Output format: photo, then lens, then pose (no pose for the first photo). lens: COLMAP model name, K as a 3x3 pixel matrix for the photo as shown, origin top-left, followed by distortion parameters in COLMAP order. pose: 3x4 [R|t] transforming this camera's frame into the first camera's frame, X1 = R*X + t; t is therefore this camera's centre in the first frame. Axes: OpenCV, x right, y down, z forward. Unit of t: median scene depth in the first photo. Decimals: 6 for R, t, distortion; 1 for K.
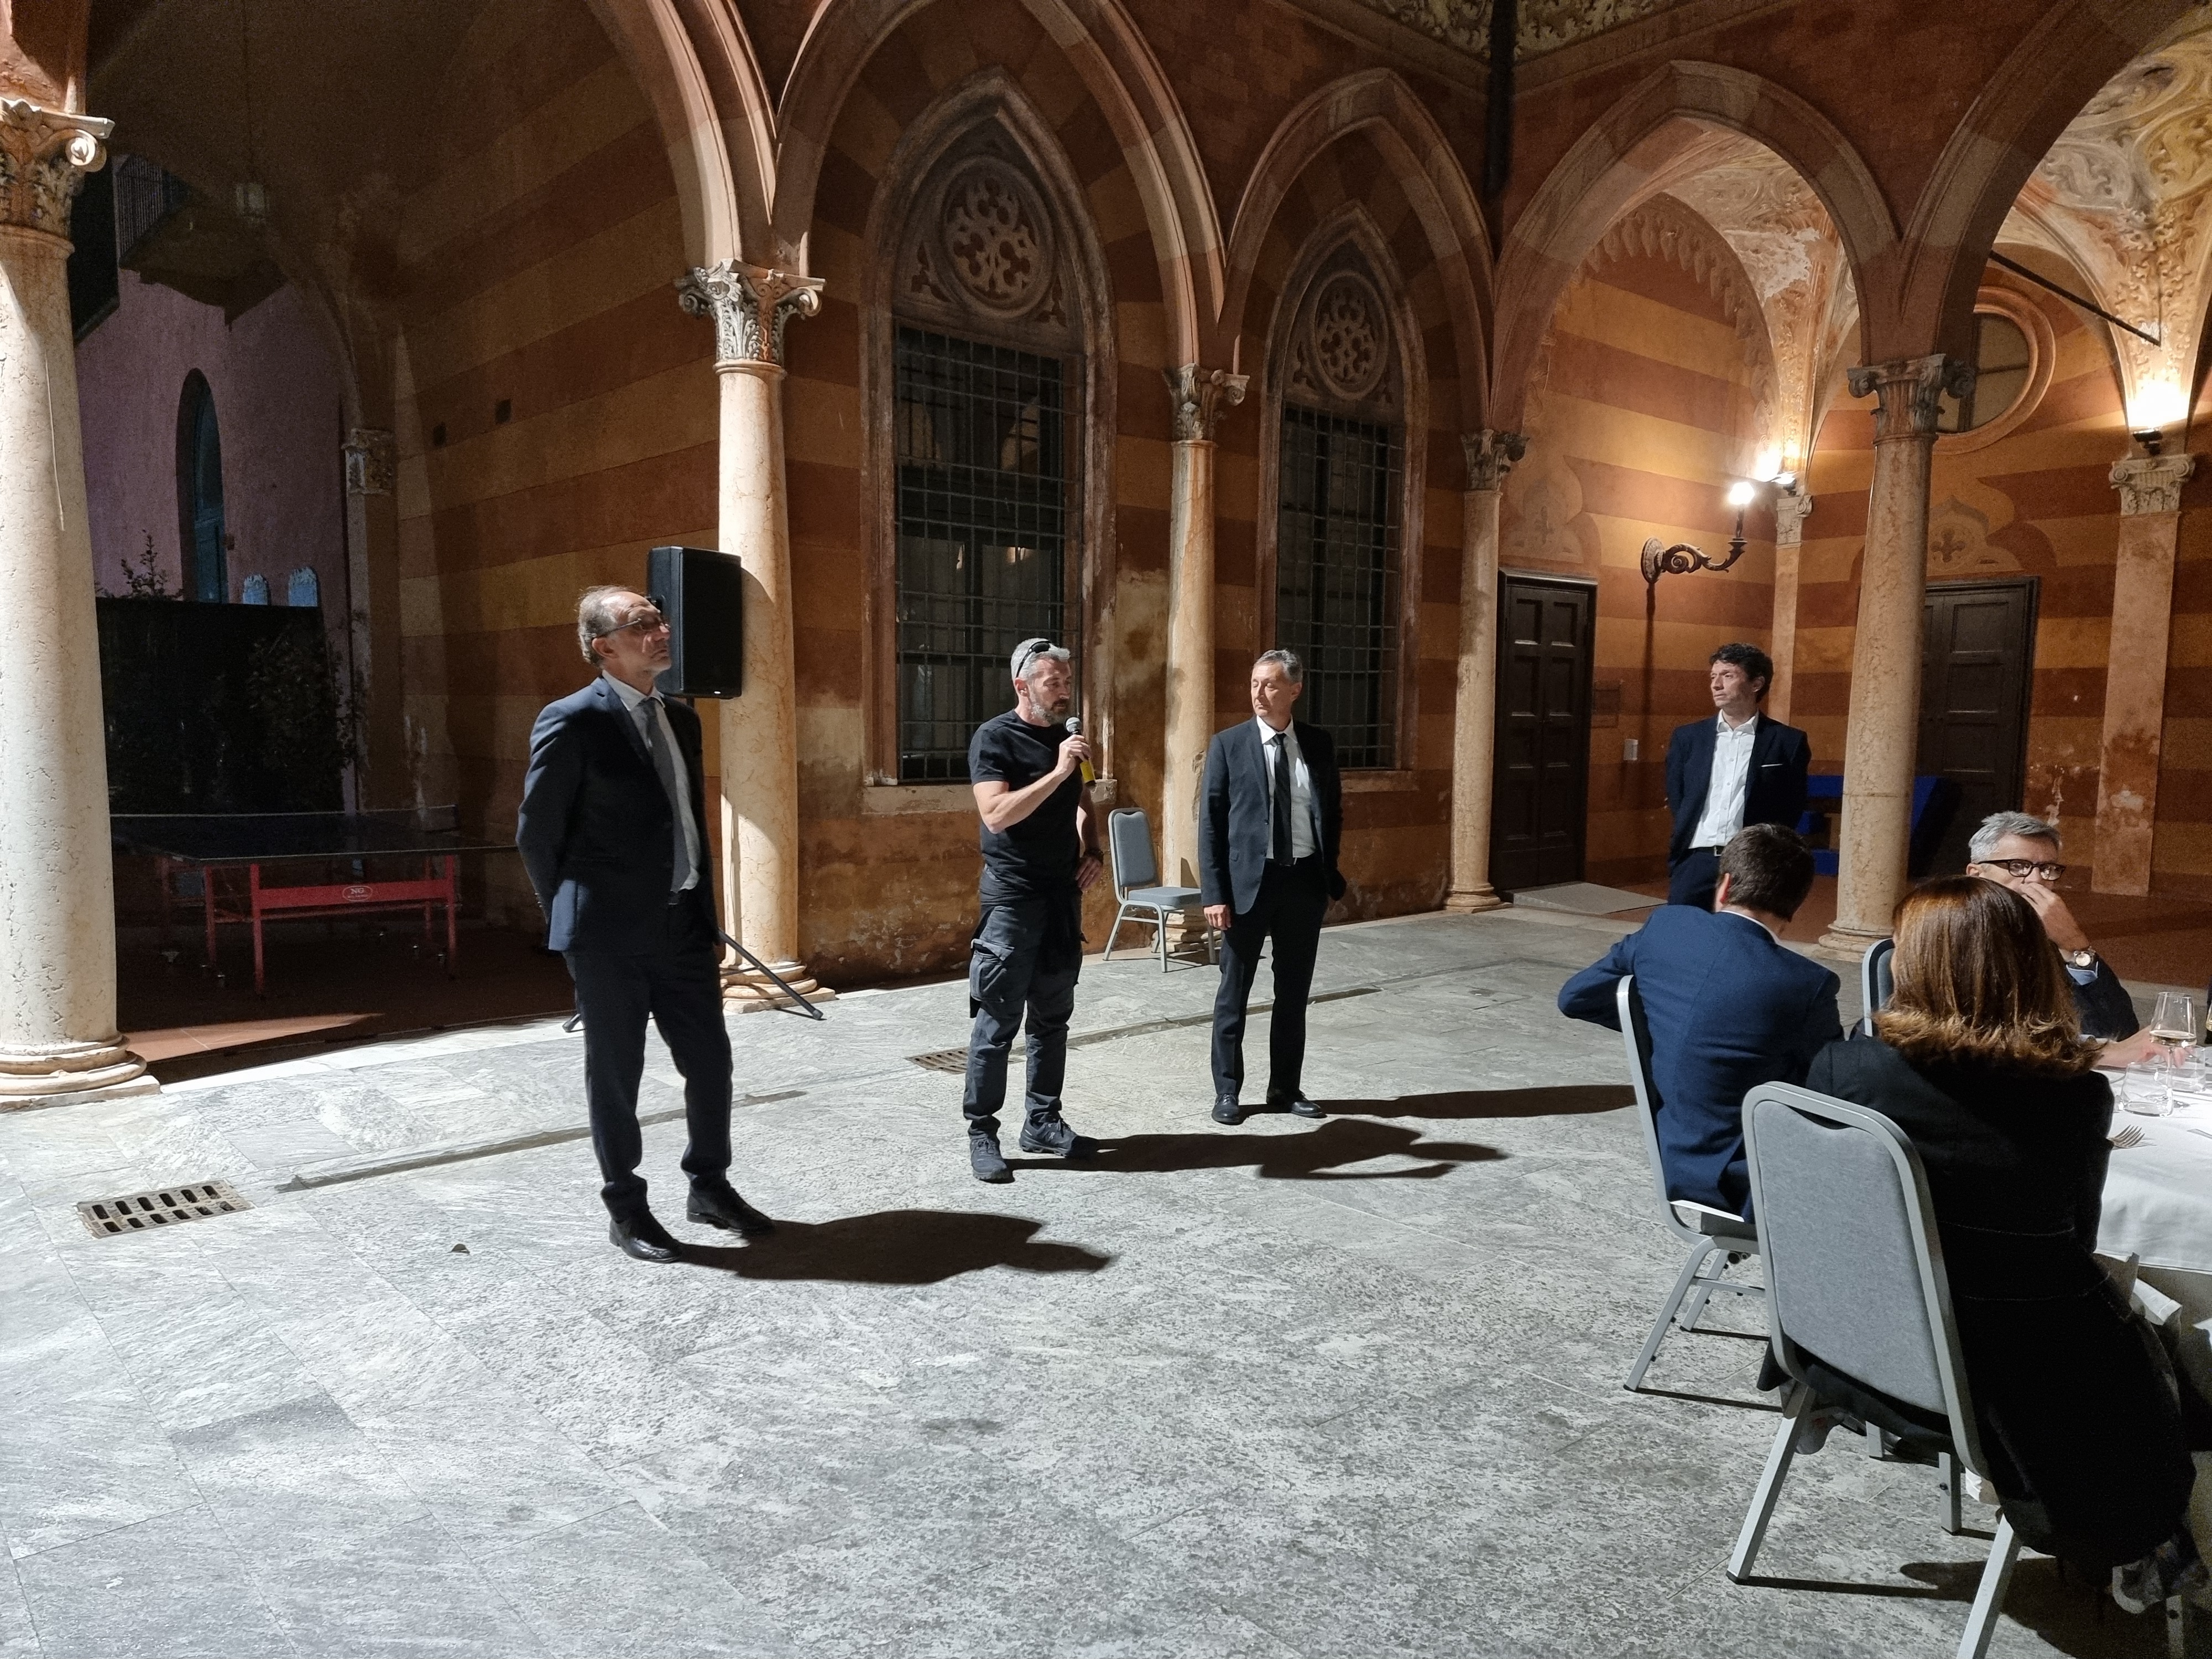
lens RADIAL K [[1566.1, 0, 1122.5], [0, 1566.1, 869.3], [0, 0, 1]] dist [0.081114, -0.043655]
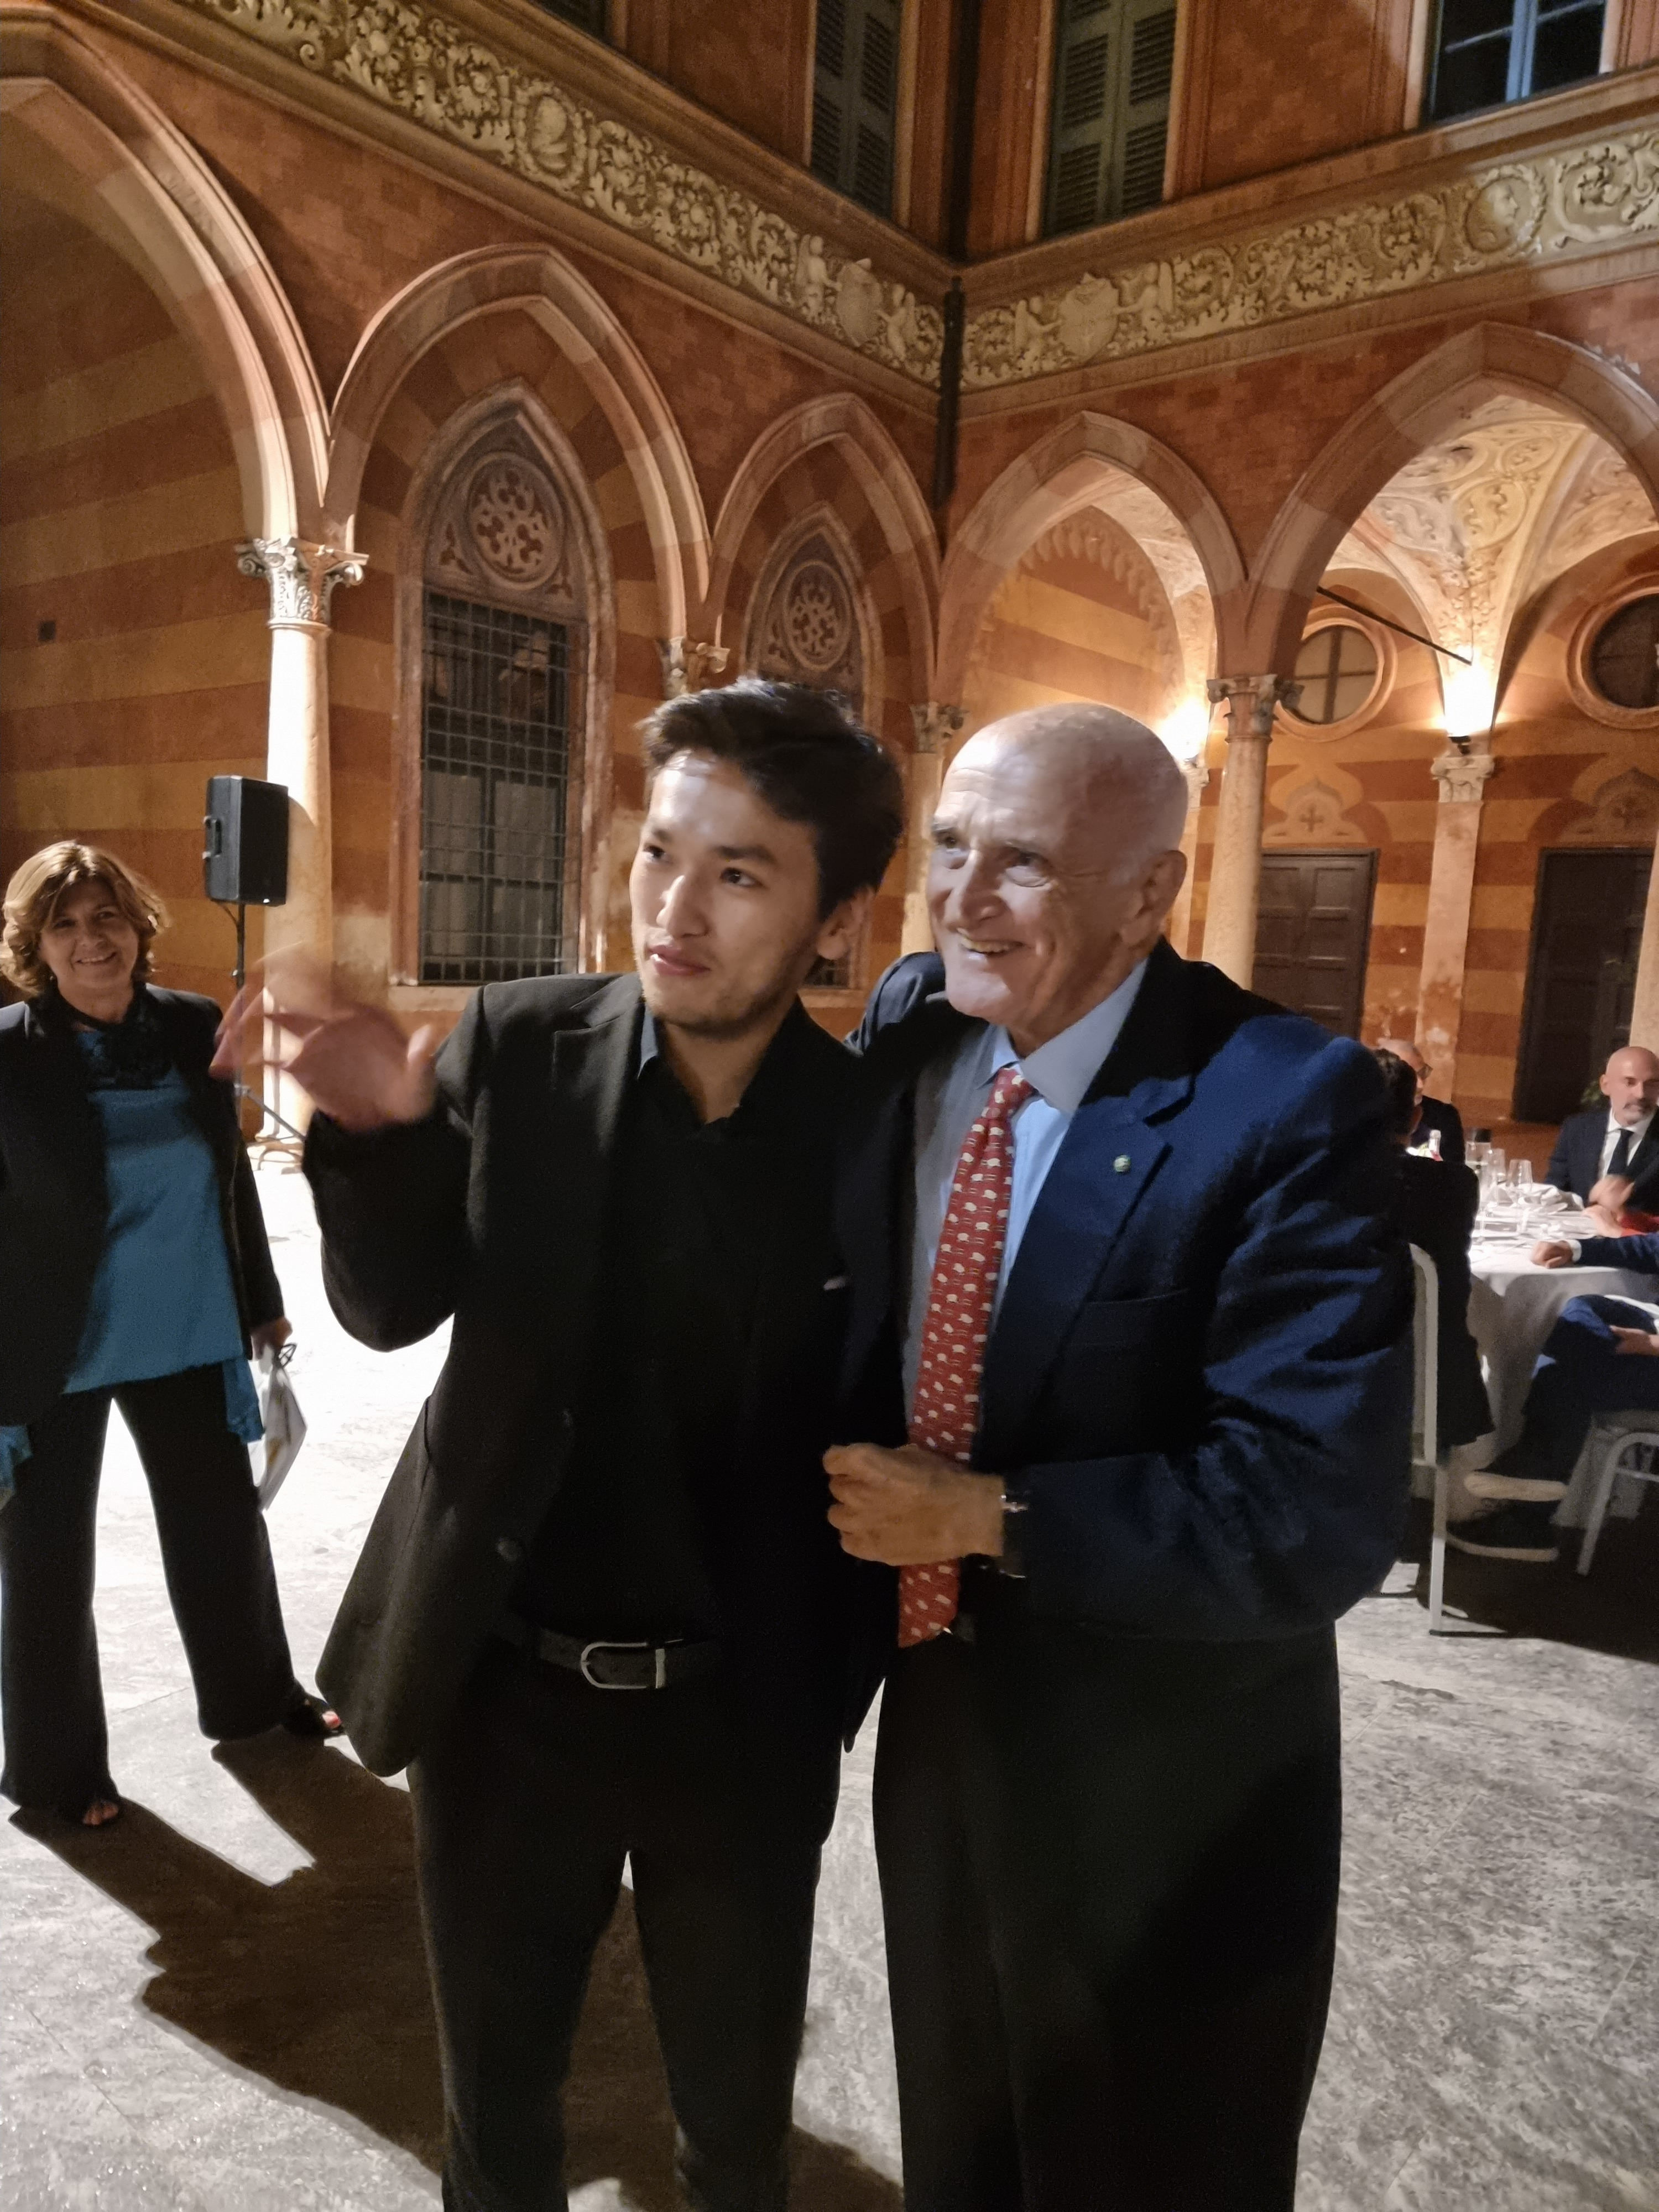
lens RADIAL K [[1566.1, 0, 822.4], [0, 1566.1, 1101.7], [0, 0, 1]] dist [0.081114, -0.043655]
pose [[0.990479, 0.025706, 0.135242, -0.001338], [-0.027190, 0.999589, 0.009132, 0.012965], [-0.134952, -0.012723, 0.990770, -0.185702]]
